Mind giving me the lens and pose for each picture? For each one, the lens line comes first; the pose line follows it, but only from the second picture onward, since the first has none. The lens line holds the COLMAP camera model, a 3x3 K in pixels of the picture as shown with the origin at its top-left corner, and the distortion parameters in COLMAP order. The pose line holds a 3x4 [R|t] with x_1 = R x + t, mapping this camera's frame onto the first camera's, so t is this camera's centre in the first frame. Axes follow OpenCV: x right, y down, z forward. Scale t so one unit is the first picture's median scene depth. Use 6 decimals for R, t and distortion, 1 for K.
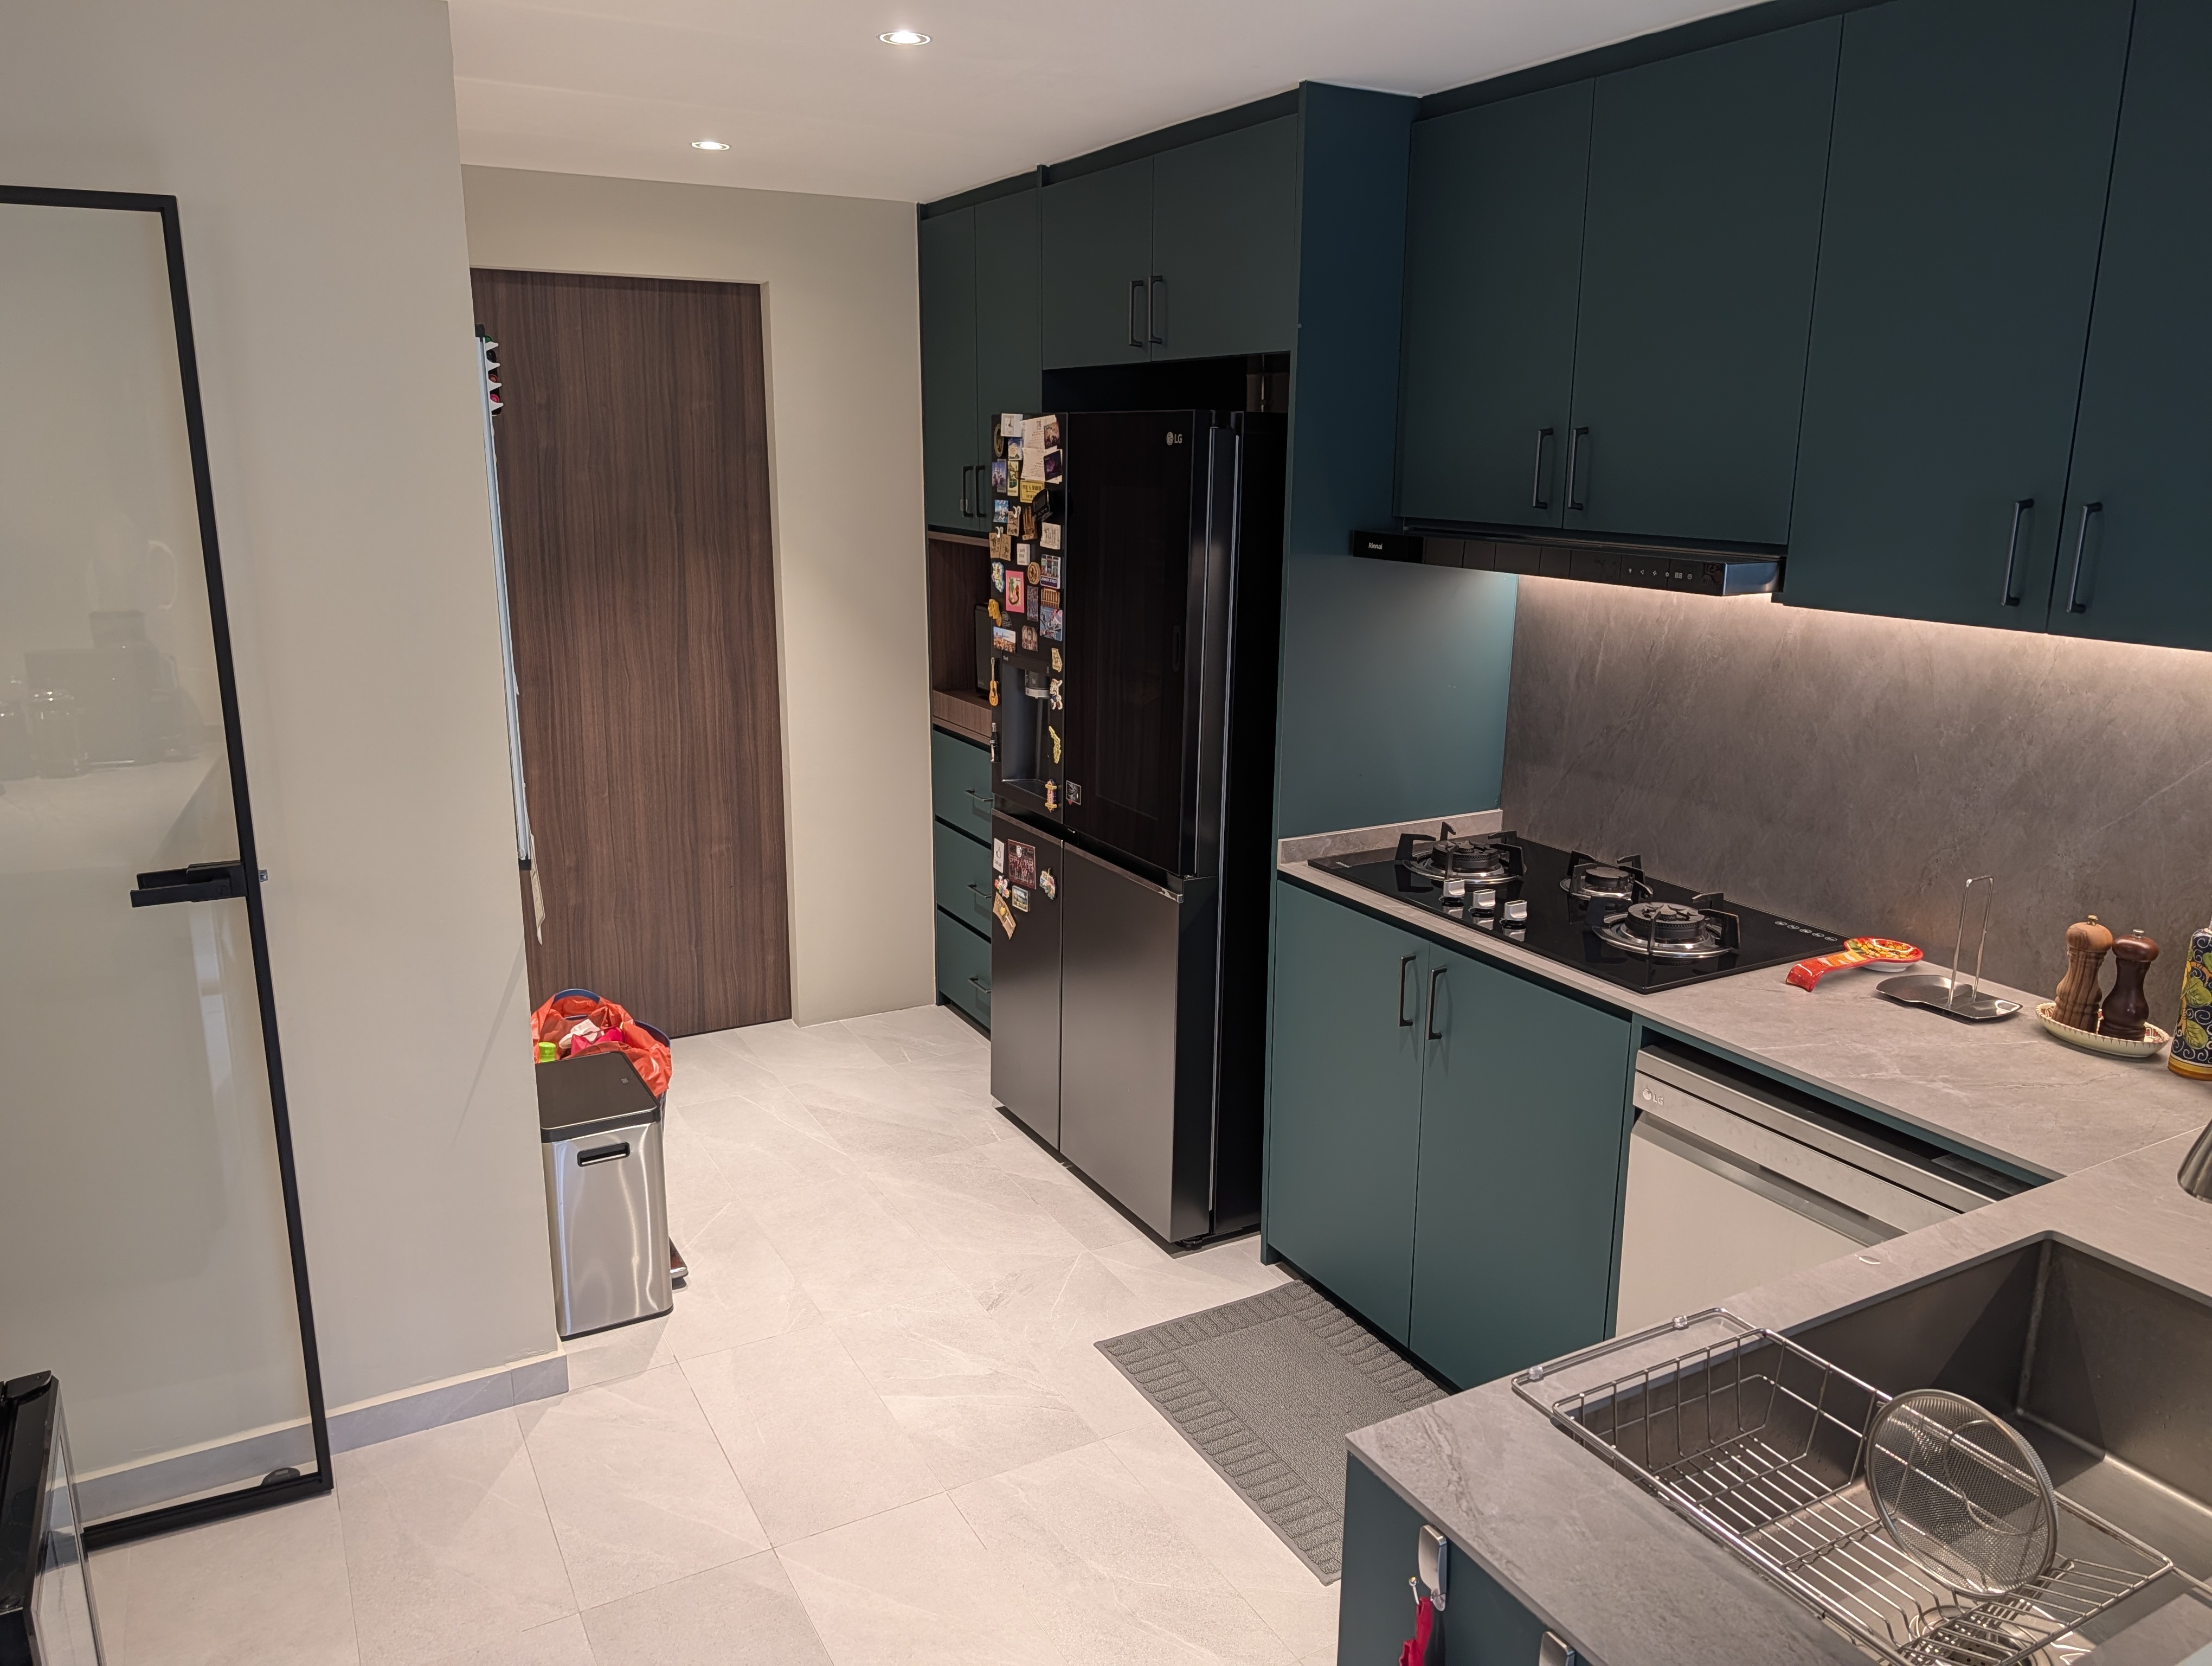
lens RADIAL K [[1592.0, 0, 1106.0], [0, 1592.0, 833.0], [0, 0, 1]] dist [0.012860, -0.003372]
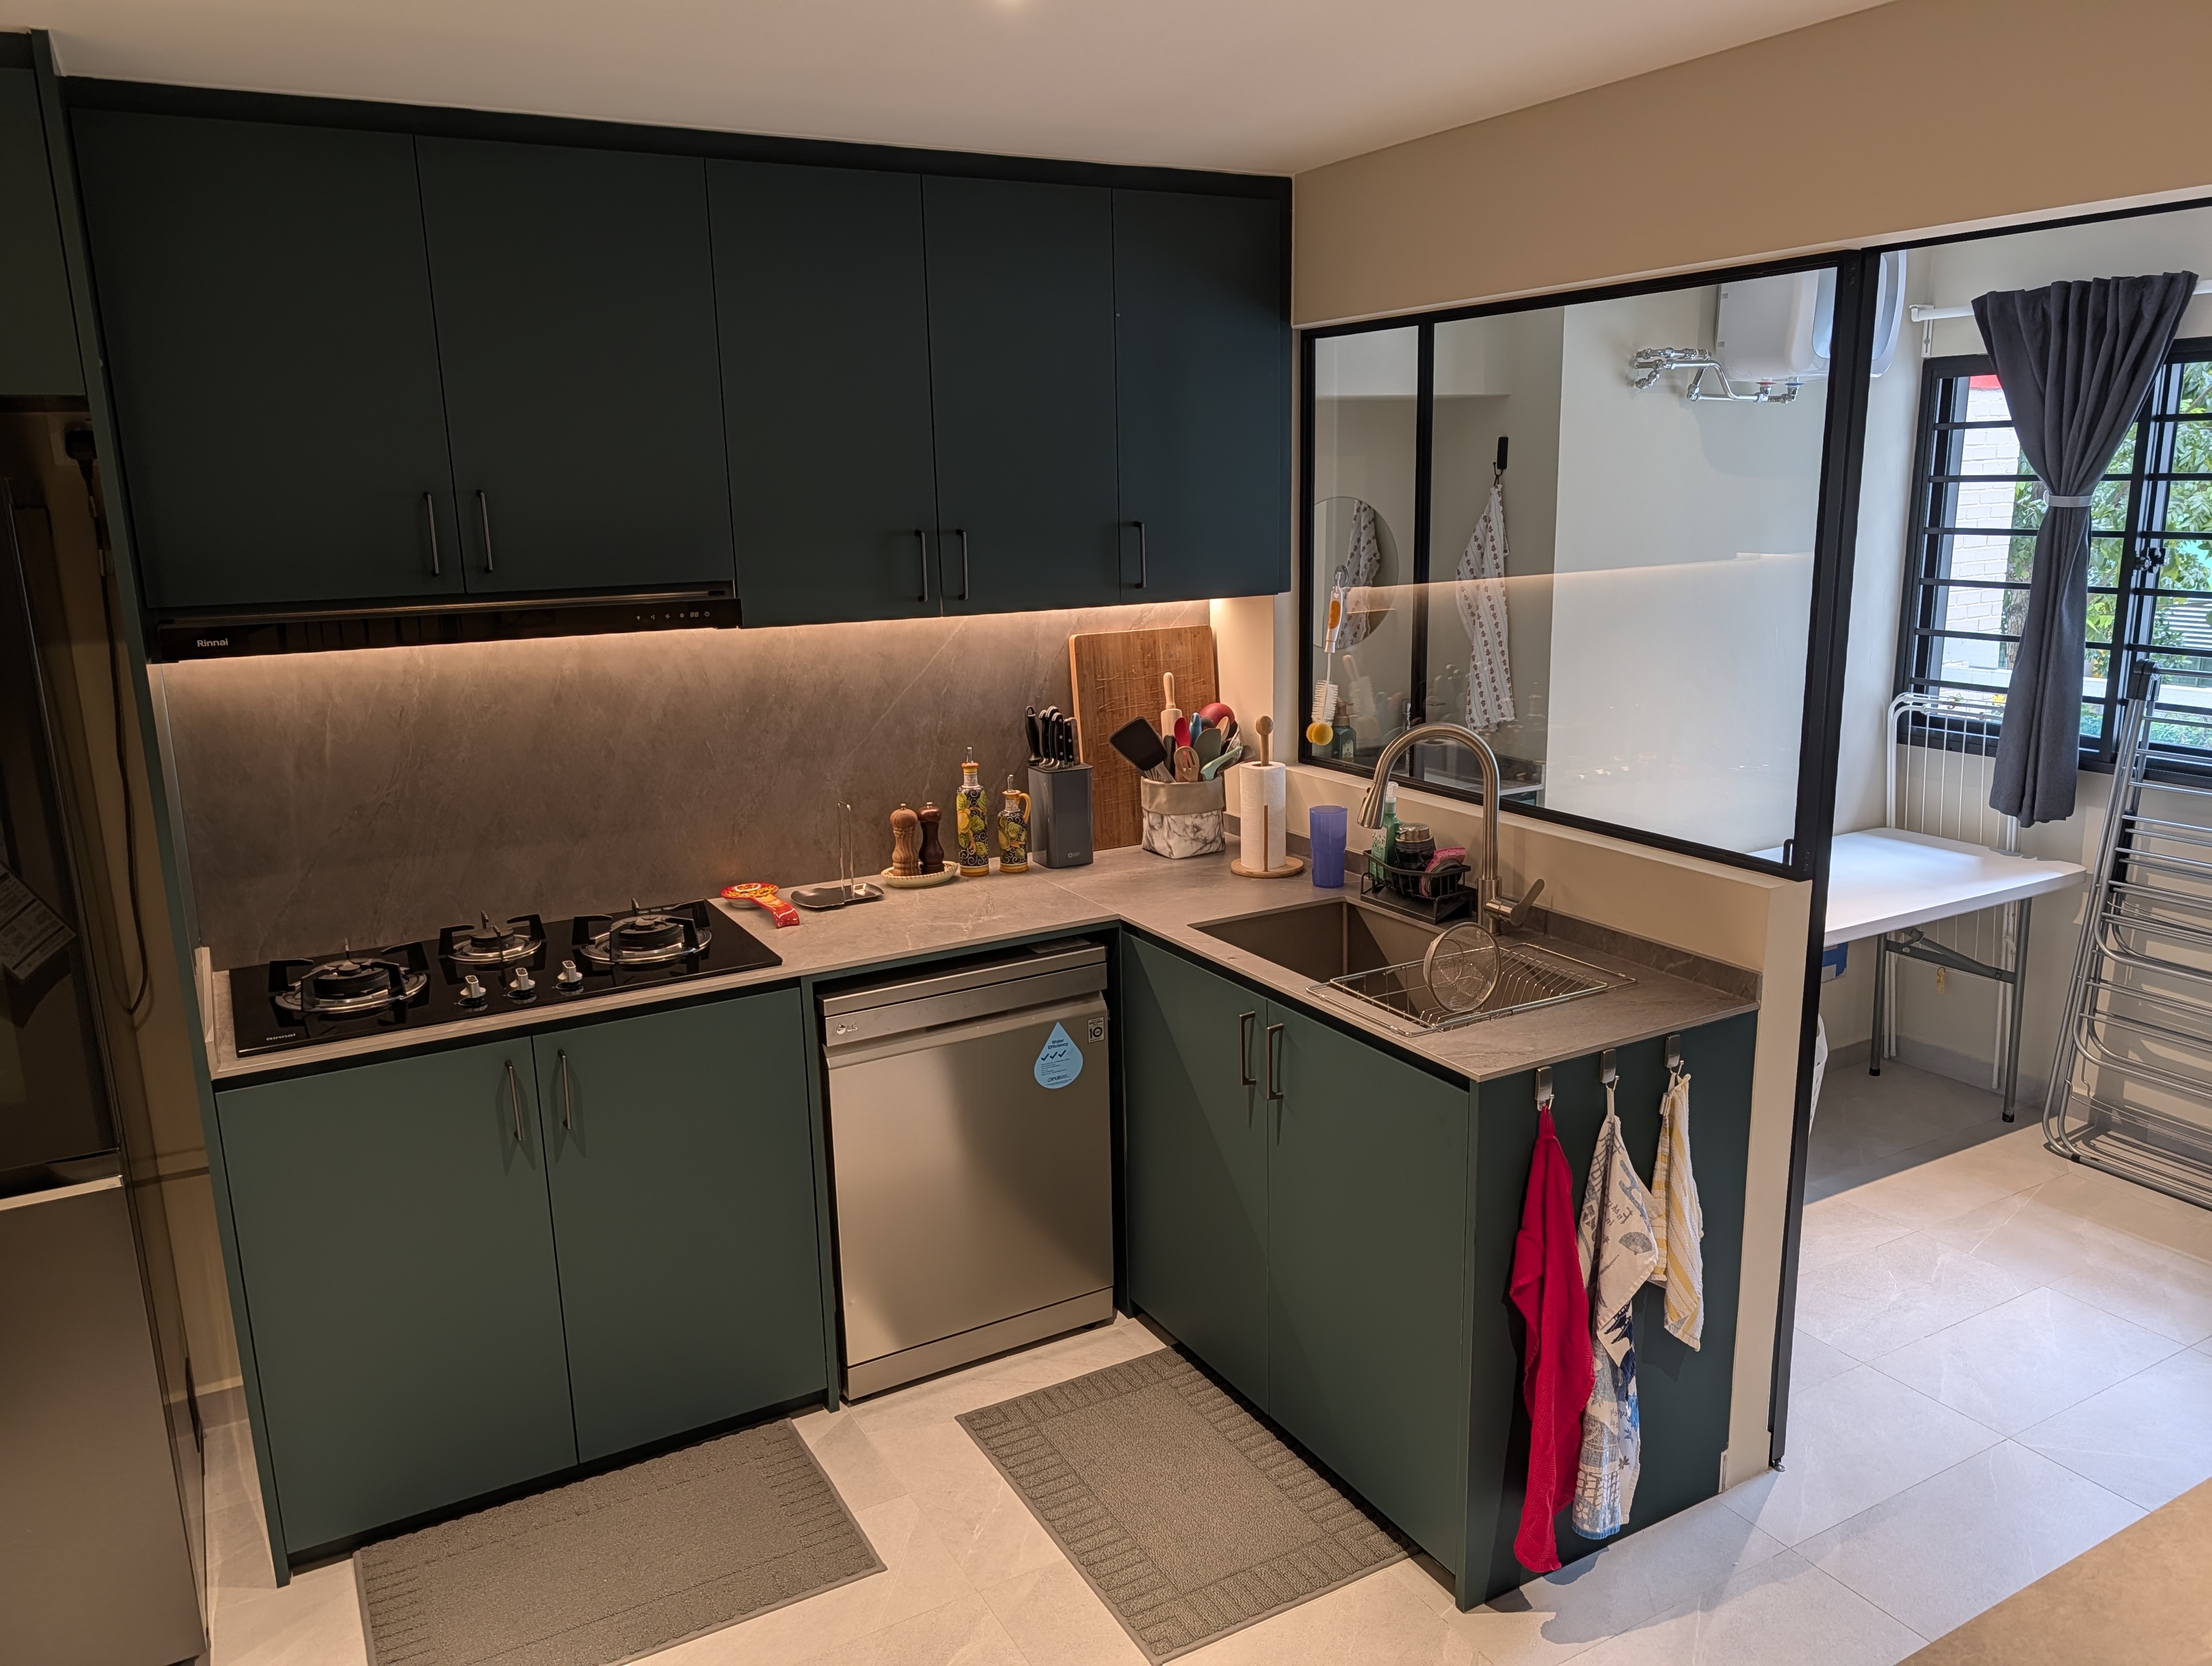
lens RADIAL K [[1594.7, 0, 1139.3], [0, 1594.7, 823.7], [0, 0, 1]] dist [0.002273, -0.000474]
pose [[-0.022572, -0.219443, 0.975364, -0.789743], [0.258244, 0.941223, 0.217738, -0.183822], [-0.965816, 0.256797, 0.035424, 0.675624]]
